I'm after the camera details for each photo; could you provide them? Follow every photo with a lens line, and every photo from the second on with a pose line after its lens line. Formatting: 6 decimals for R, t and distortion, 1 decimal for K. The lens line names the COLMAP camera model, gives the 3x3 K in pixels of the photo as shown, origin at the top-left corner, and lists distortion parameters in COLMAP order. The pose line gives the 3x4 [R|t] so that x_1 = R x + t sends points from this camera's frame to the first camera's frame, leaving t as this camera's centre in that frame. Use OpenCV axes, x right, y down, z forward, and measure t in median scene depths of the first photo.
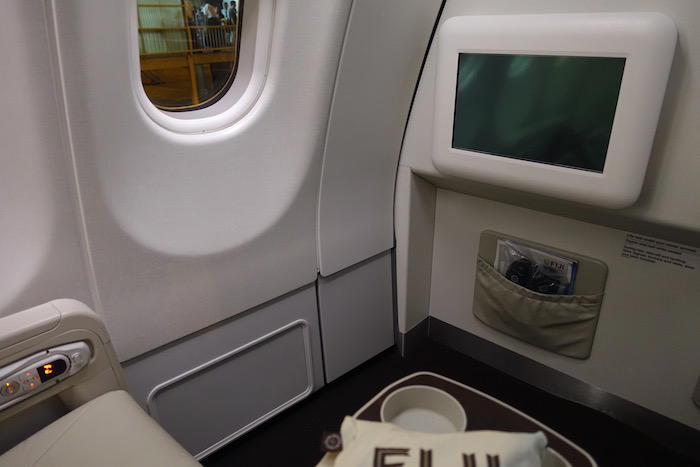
lens RADIAL K [[484.9, 0, 350.7], [0, 484.9, 222.2], [0, 0, 1]] dist [-0.010410, -0.001189]
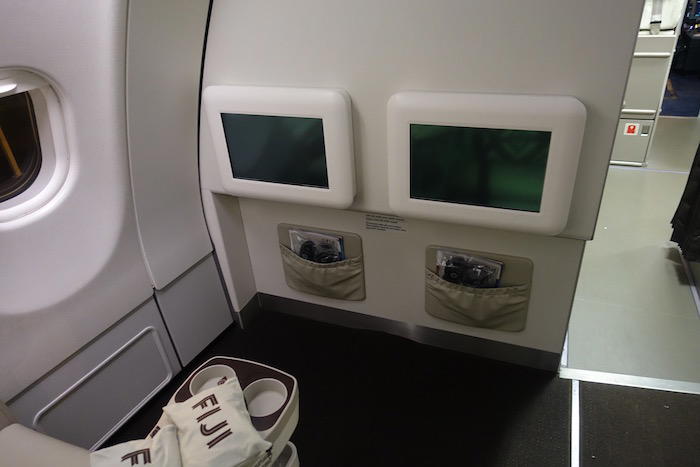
lens RADIAL K [[484.9, 0, 350.7], [0, 484.9, 222.2], [0, 0, 1]] dist [-0.010410, -0.001189]
pose [[0.938424, -0.213963, 0.271256, 0.110104], [0.184727, 0.974235, 0.129392, -0.132653], [-0.291952, -0.071316, 0.953770, -0.340786]]
